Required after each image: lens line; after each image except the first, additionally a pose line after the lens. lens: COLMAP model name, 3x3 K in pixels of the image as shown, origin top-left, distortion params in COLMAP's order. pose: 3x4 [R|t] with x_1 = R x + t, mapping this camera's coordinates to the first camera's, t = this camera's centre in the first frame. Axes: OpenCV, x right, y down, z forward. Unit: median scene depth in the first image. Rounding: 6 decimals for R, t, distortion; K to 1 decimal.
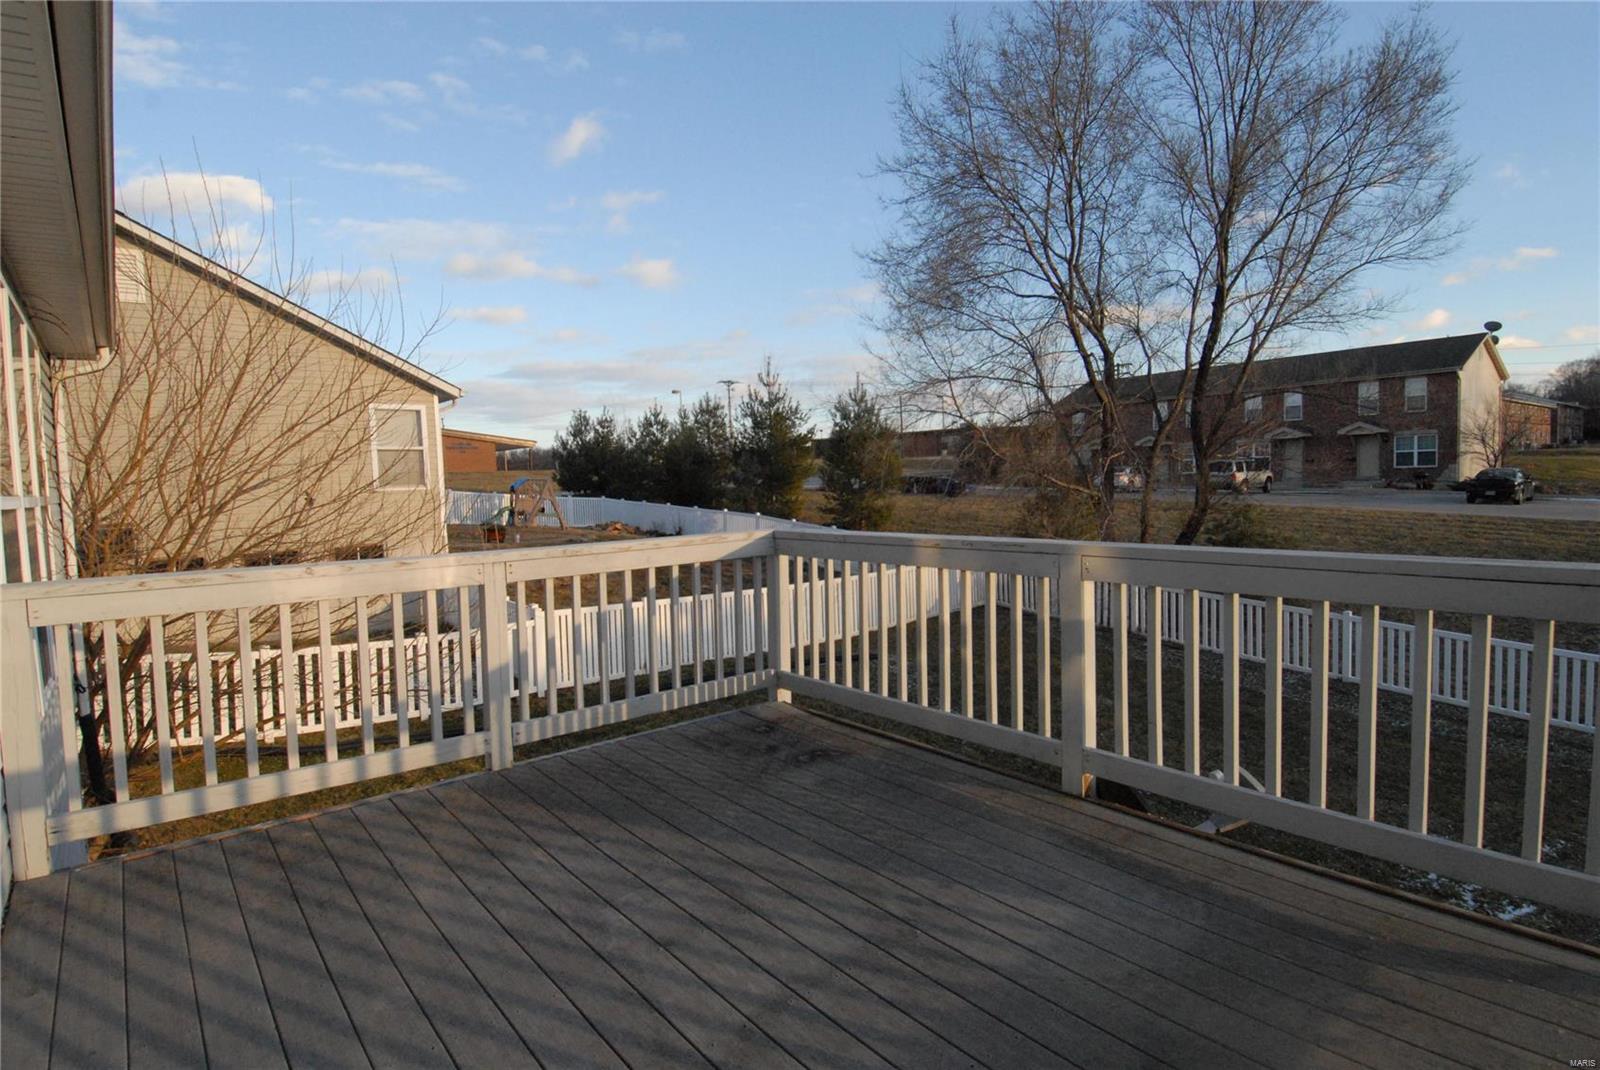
lens RADIAL K [[828.3, 0, 801.2], [0, 828.3, 533.6], [0, 0, 1]] dist [0.014456, -0.032934]
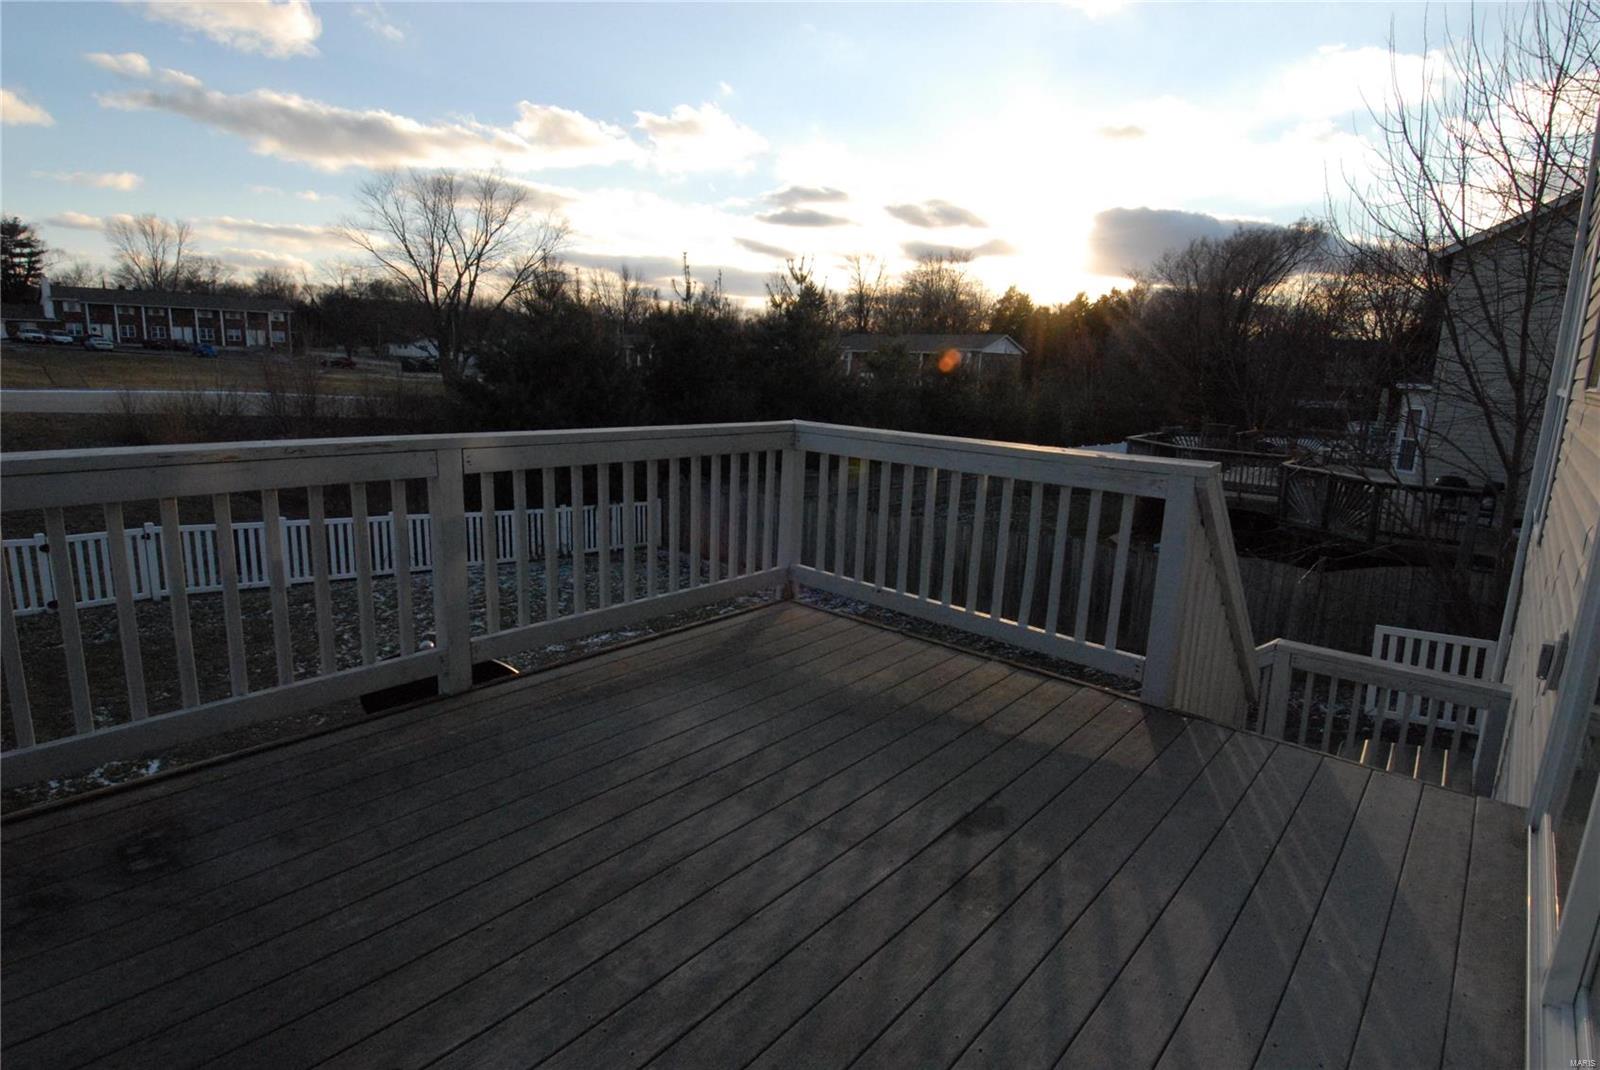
lens RADIAL K [[828.3, 0, 798.2], [0, 828.3, 530.4], [0, 0, 1]] dist [0.014456, -0.032934]
pose [[-0.176842, -0.162310, 0.970764, -0.905387], [0.045750, 0.983887, 0.172839, -0.039593], [-0.983175, 0.074978, -0.166567, 1.020832]]
